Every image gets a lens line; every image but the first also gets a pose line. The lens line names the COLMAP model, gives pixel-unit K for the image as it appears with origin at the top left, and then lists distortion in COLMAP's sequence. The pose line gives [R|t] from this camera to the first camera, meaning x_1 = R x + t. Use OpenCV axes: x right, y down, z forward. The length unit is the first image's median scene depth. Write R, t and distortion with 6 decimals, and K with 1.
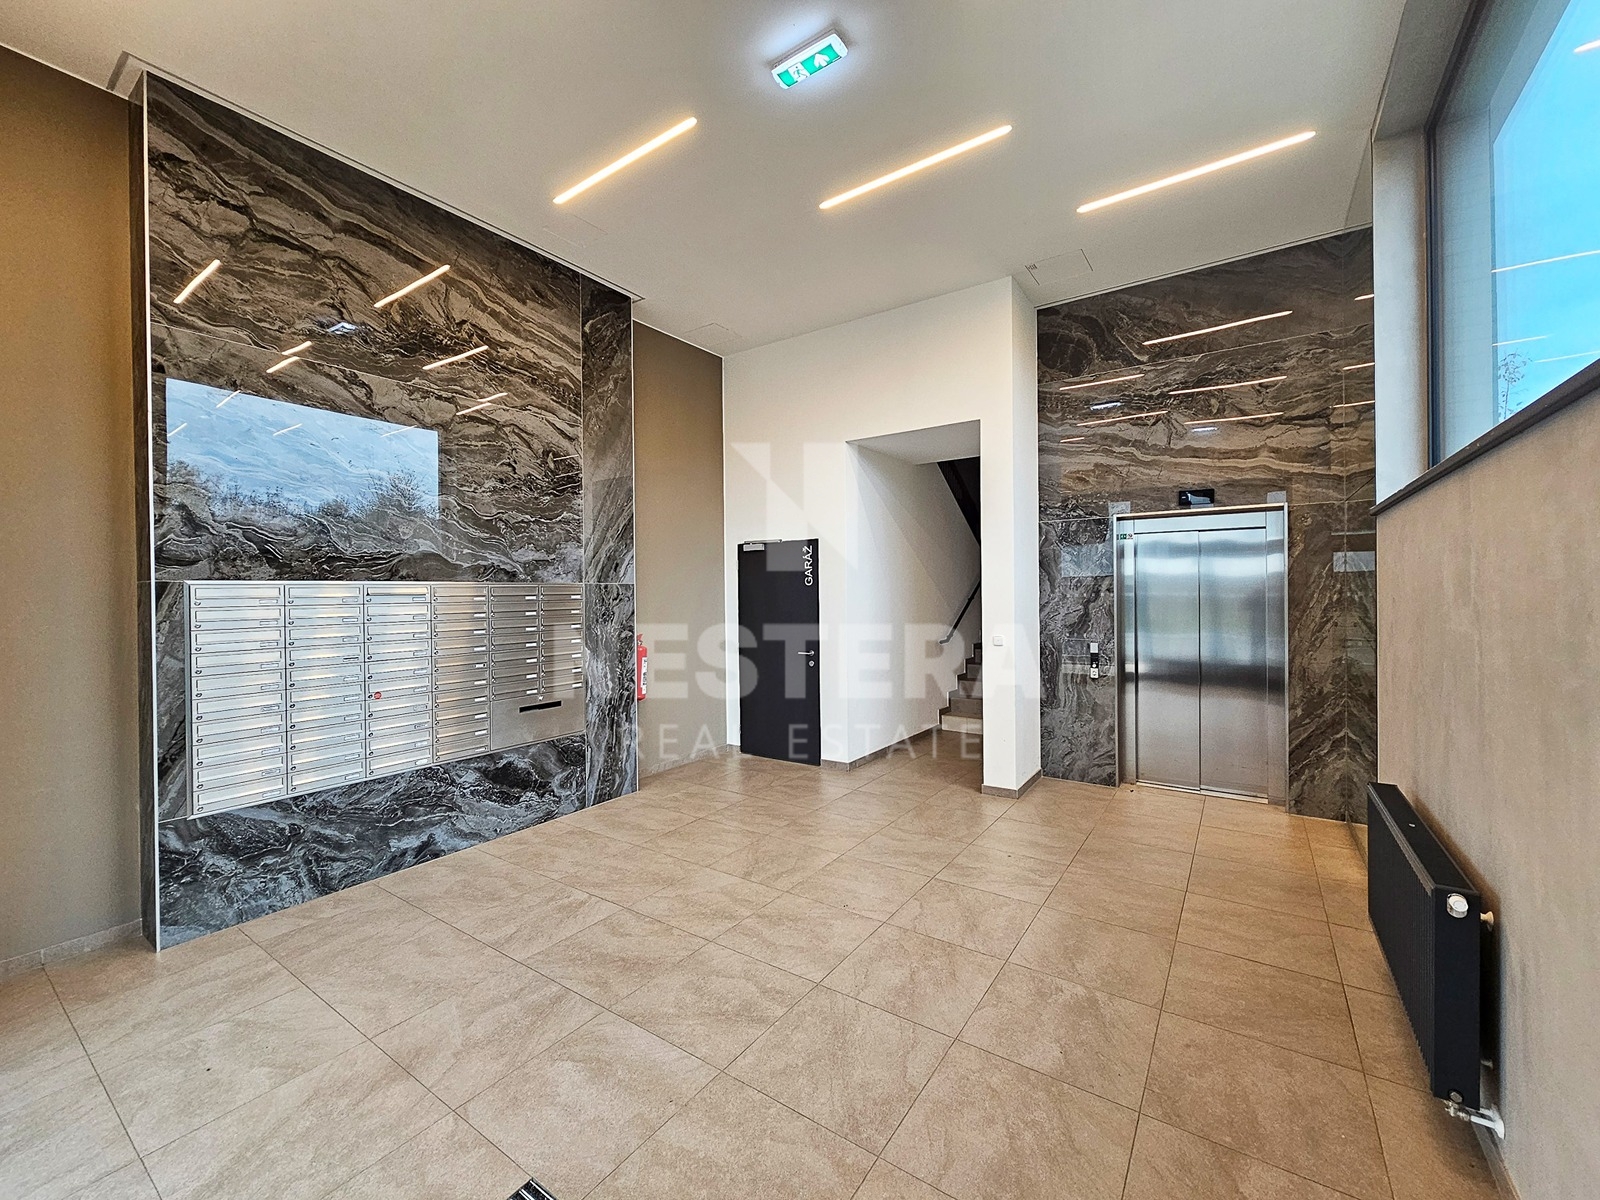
lens RADIAL K [[647.6, 0, 798.1], [0, 647.6, 599.1], [0, 0, 1]] dist [0.000704, 0.000014]
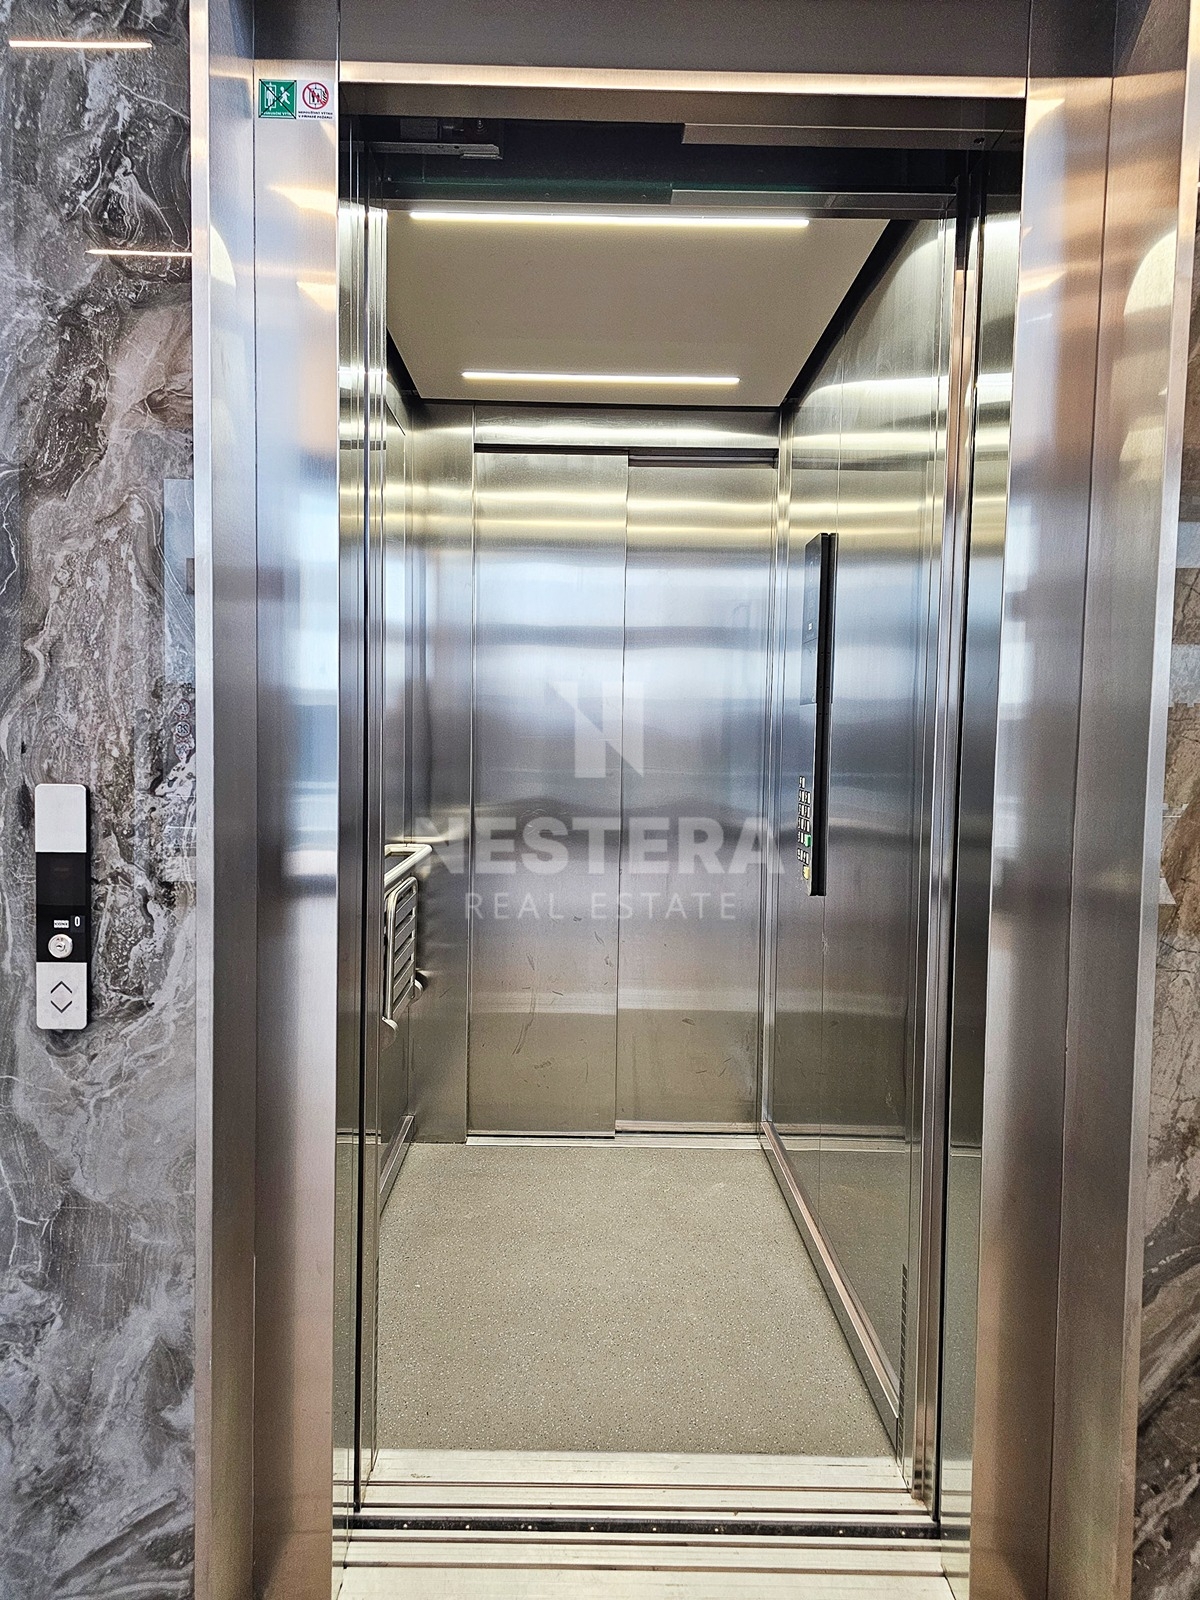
lens RADIAL K [[1076.6, 0, 598.3], [0, 1076.6, 799.7], [0, 0, 1]] dist [-0.000038, -0.000075]
pose [[0.701777, -0.017433, 0.712183, 0.374921], [-0.022631, 0.998650, 0.046745, 0.058113], [-0.712037, -0.048922, 0.700435, 0.757132]]
